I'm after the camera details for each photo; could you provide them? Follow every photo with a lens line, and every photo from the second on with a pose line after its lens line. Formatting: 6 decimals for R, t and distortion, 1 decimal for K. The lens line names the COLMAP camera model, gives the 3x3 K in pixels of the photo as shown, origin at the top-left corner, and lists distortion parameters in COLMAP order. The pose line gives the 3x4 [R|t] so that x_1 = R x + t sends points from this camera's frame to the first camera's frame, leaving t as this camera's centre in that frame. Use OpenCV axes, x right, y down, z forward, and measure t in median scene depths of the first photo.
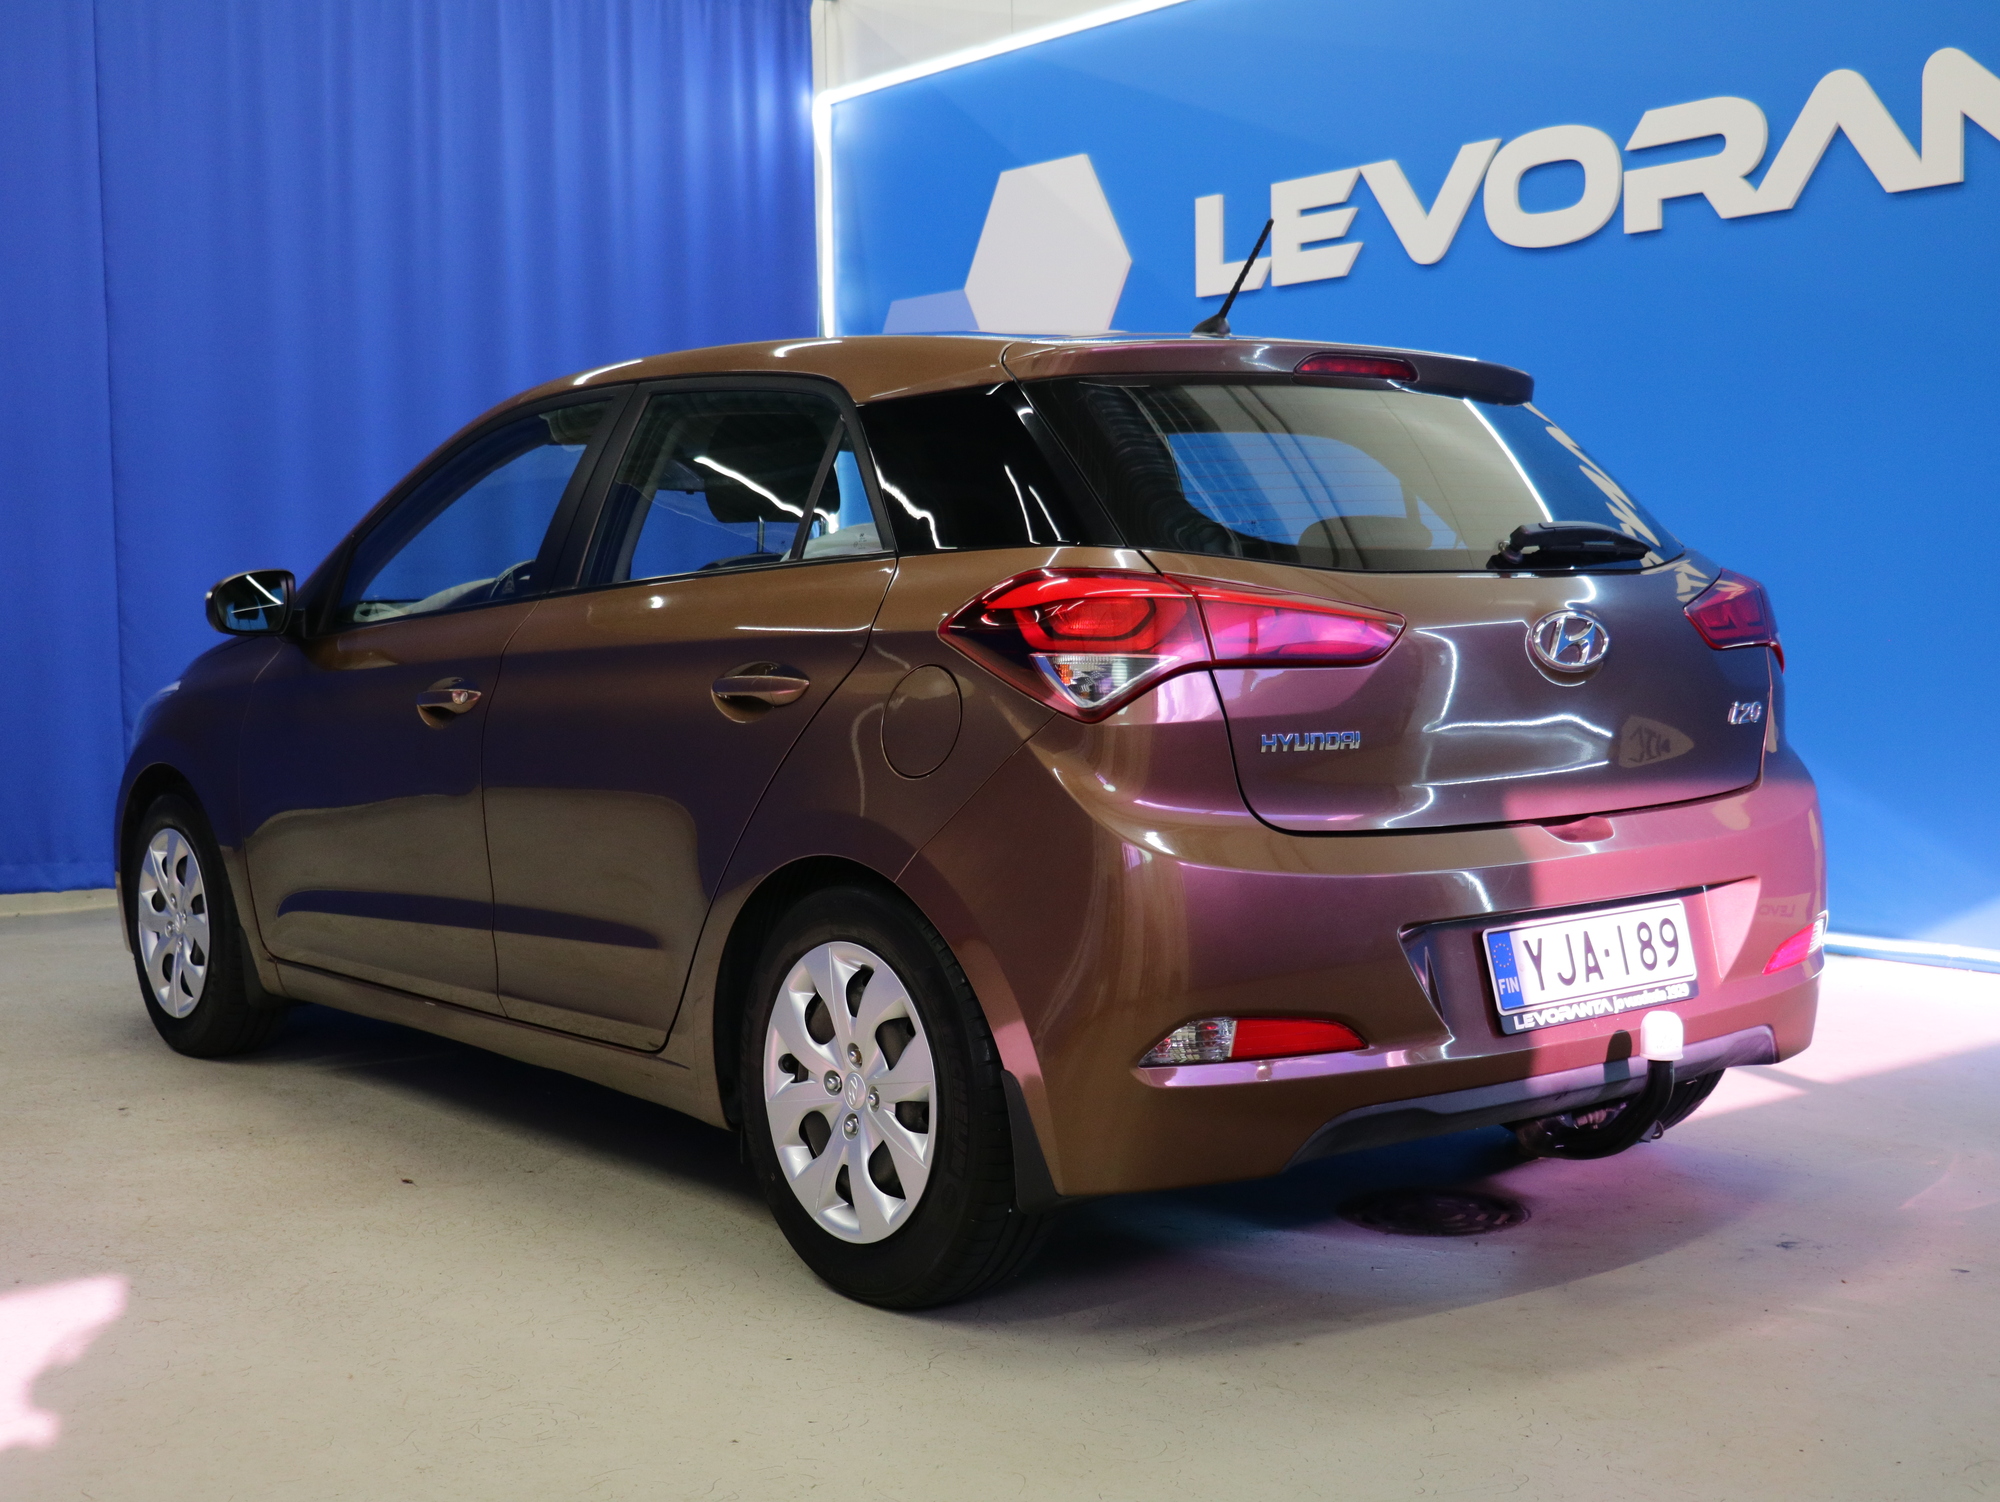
lens RADIAL K [[2248.3, 0, 1018.2], [0, 2248.3, 751.7], [0, 0, 1]] dist [0.003311, 0.000000]
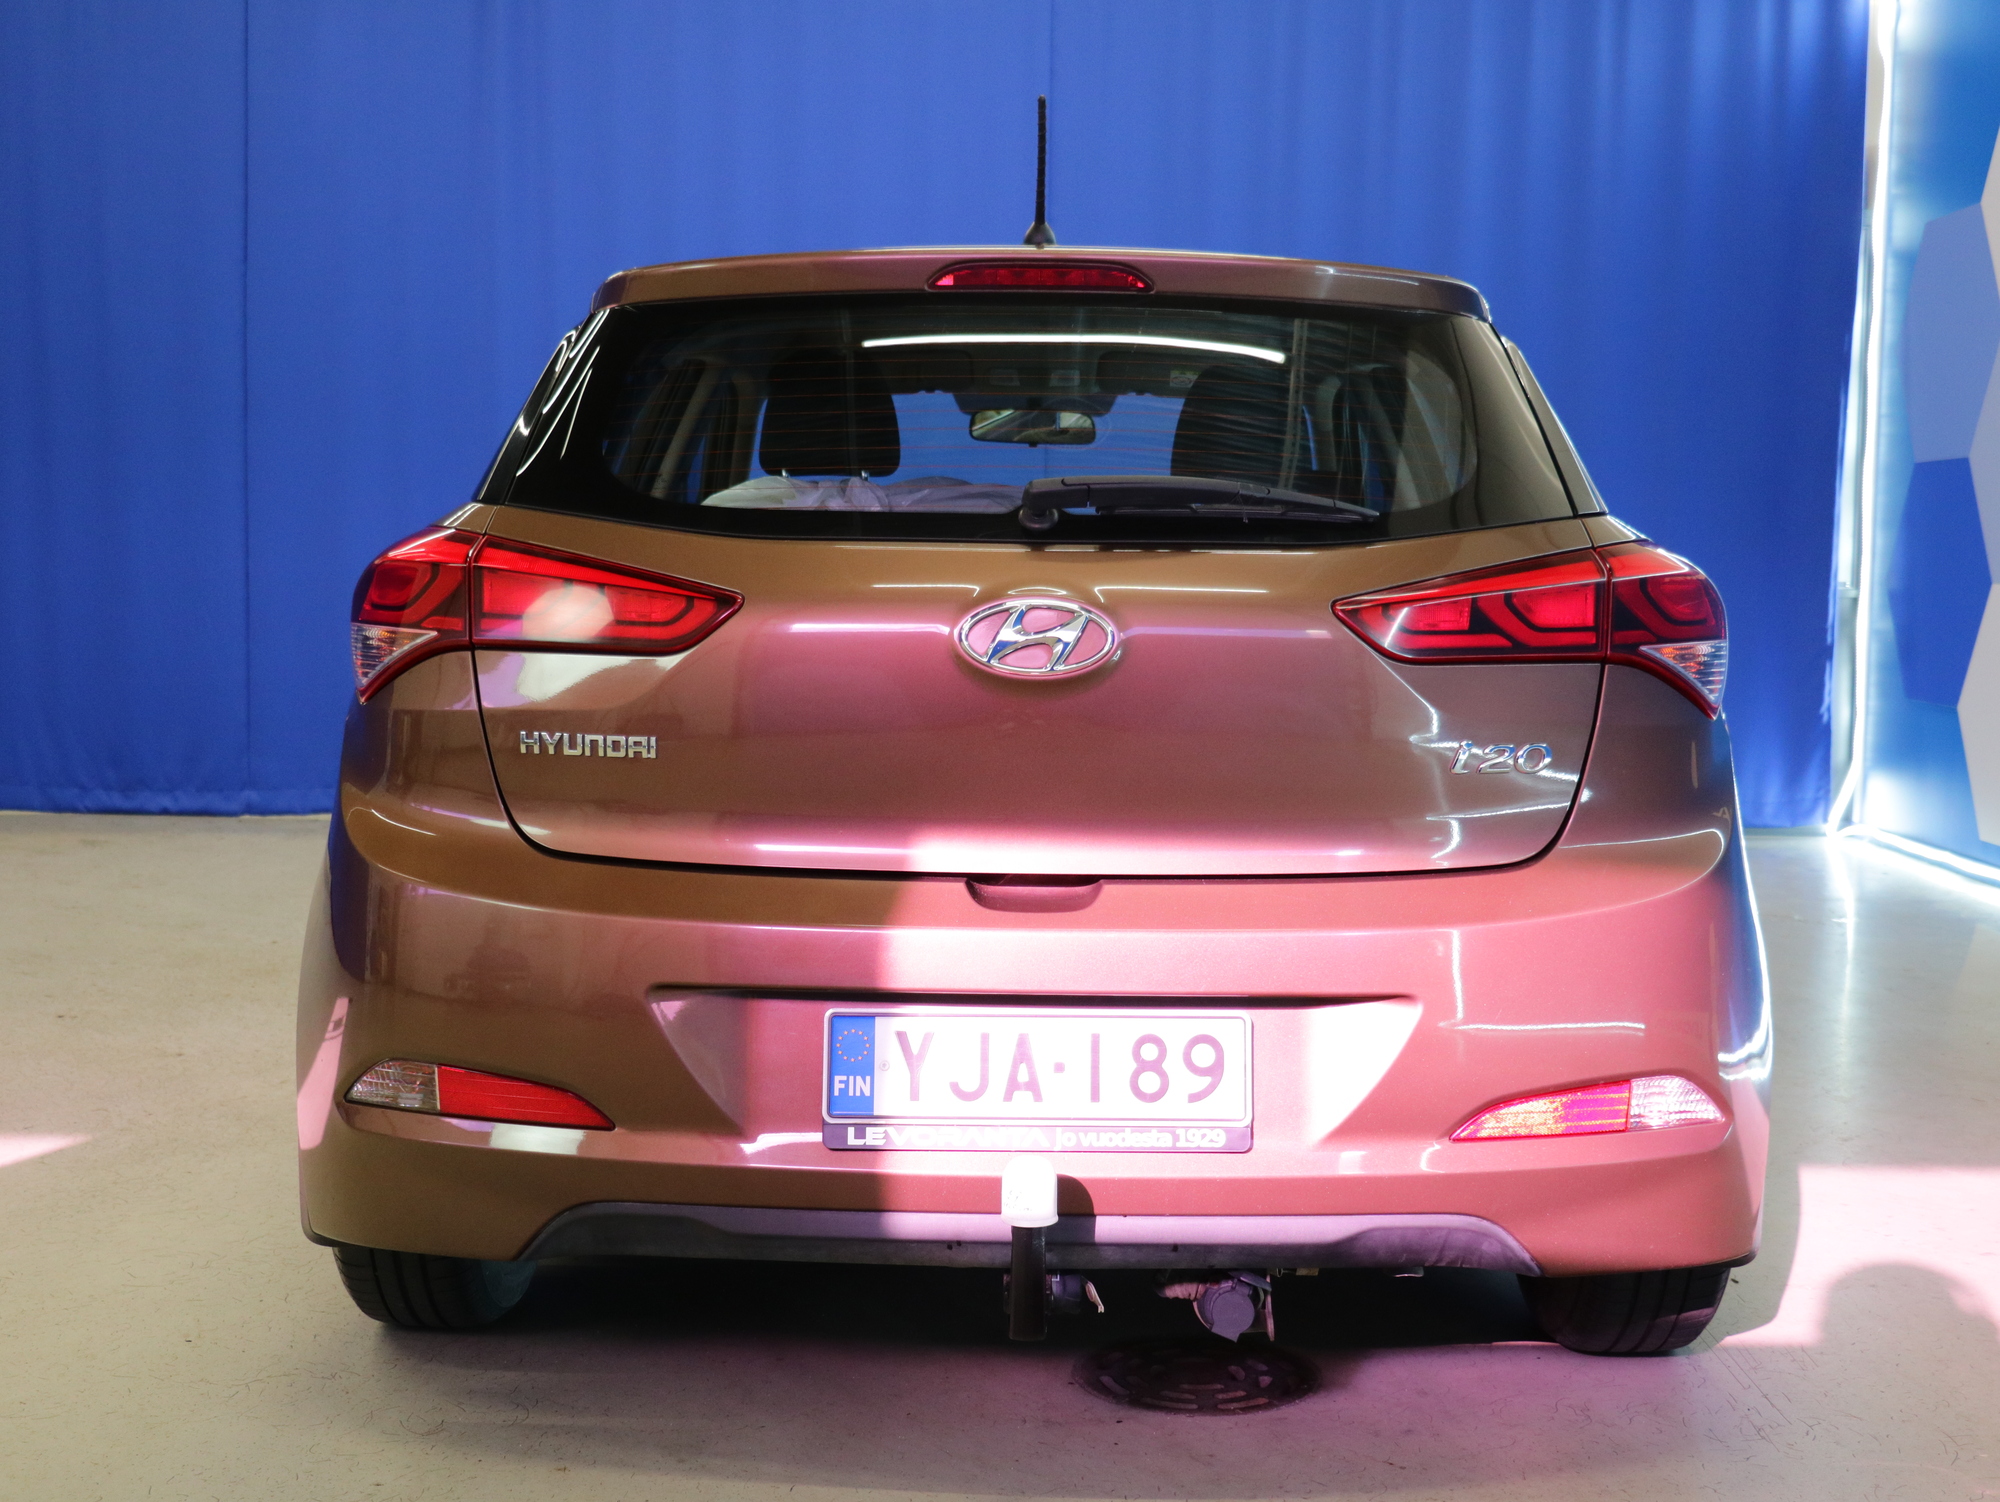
lens RADIAL K [[2248.3, 0, 1010.6], [0, 2248.3, 750.7], [0, 0, 1]] dist [0.003311, 0.000000]
pose [[0.788432, 0.075889, -0.610423, 0.708231], [-0.064488, 0.997090, 0.040666, -0.042971], [0.611732, 0.007302, 0.791031, 0.424519]]
